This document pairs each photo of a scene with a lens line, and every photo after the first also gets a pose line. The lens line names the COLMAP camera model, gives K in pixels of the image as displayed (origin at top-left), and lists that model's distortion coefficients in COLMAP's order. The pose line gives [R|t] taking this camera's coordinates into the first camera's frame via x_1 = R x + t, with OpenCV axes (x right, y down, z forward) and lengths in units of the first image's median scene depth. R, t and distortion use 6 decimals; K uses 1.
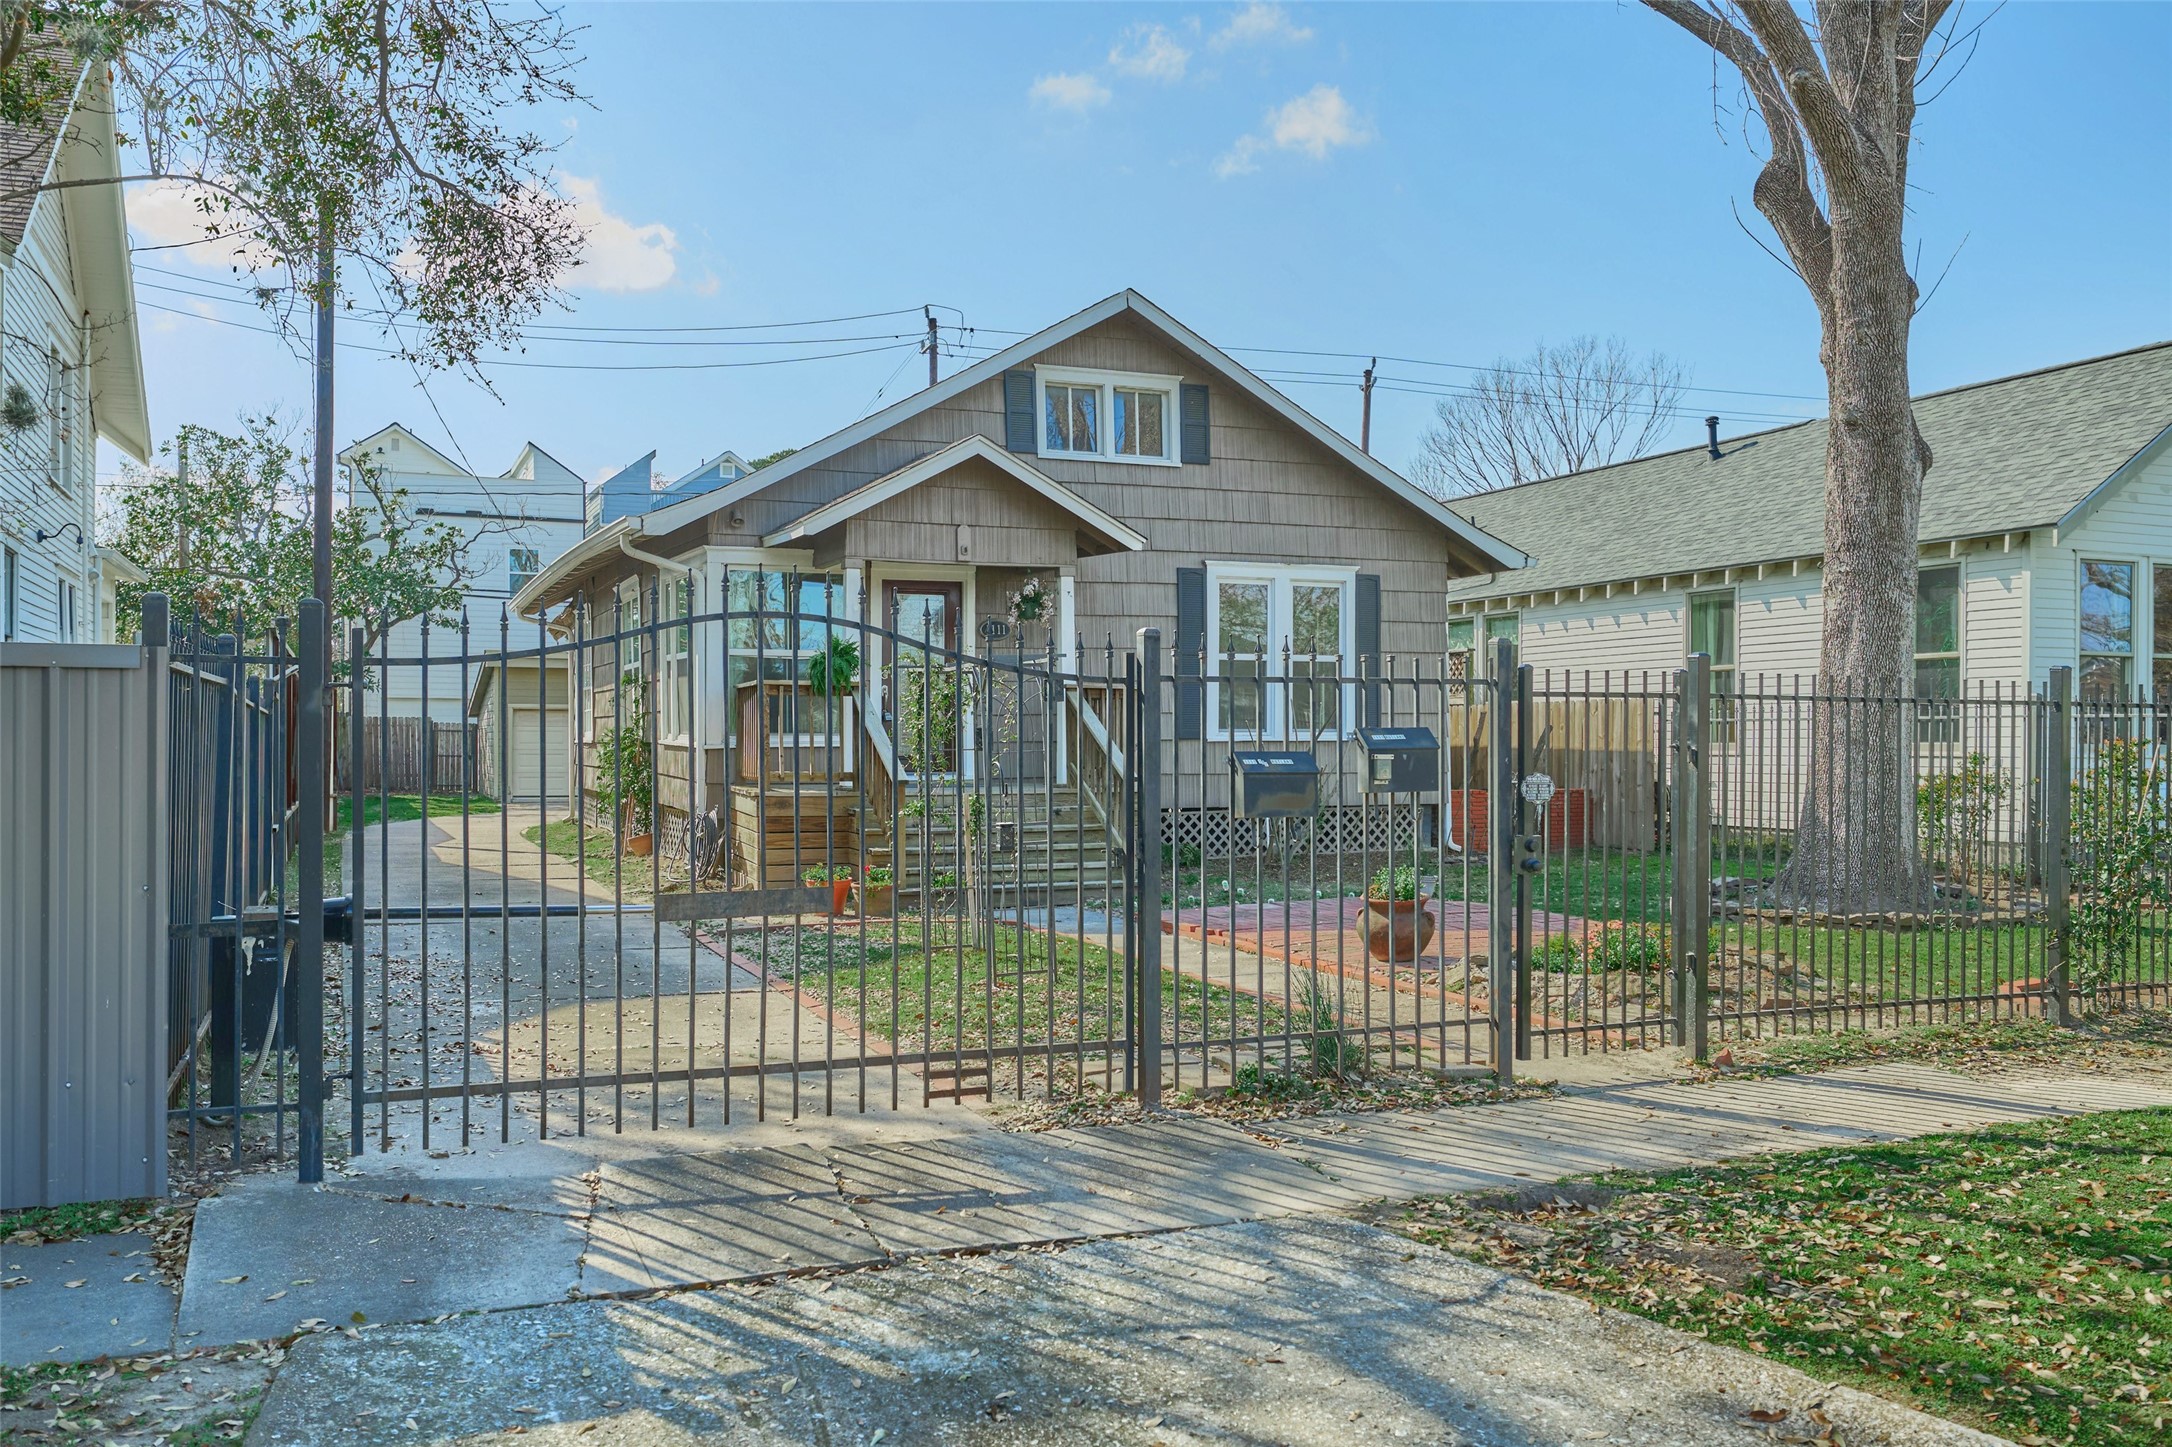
lens RADIAL K [[2378.6, 0, 1087.2], [0, 2378.6, 771.2], [0, 0, 1]] dist [0.020177, -0.008341]
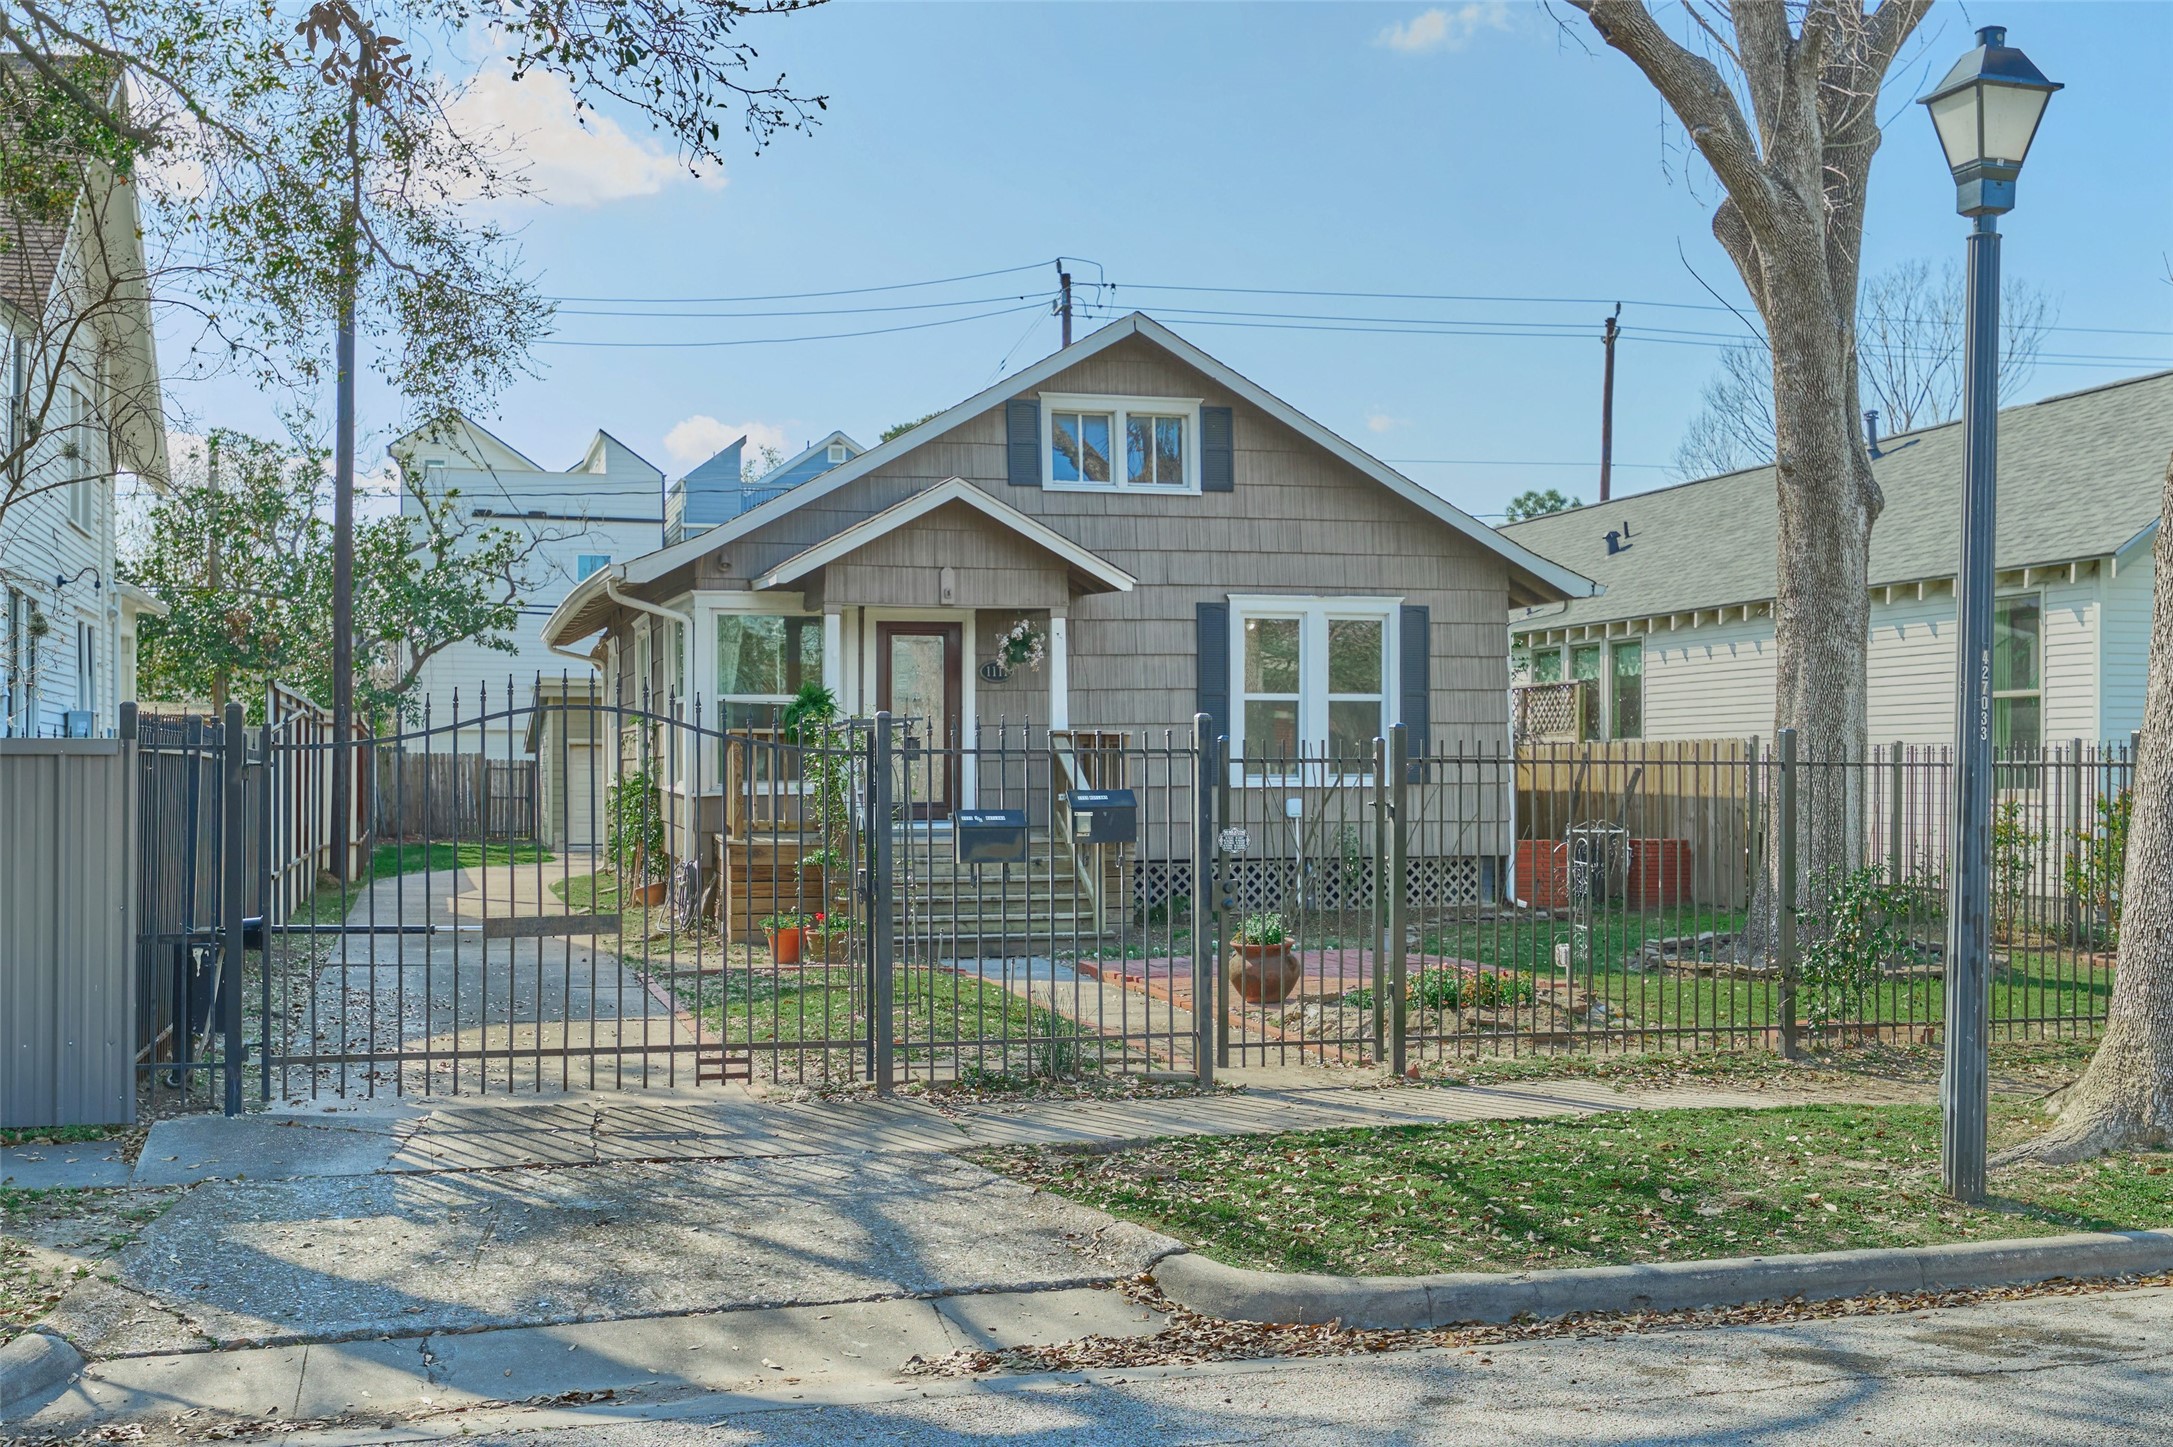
lens RADIAL K [[4425.2, 0, 1086.5], [0, 4425.2, 723.5], [0, 0, 1]] dist [0.021297, 0.457726]
pose [[0.982329, -0.002581, -0.187147, 0.327270], [-0.000669, 0.999850, -0.017300, -0.007795], [0.187163, 0.017120, 0.982180, -0.734038]]
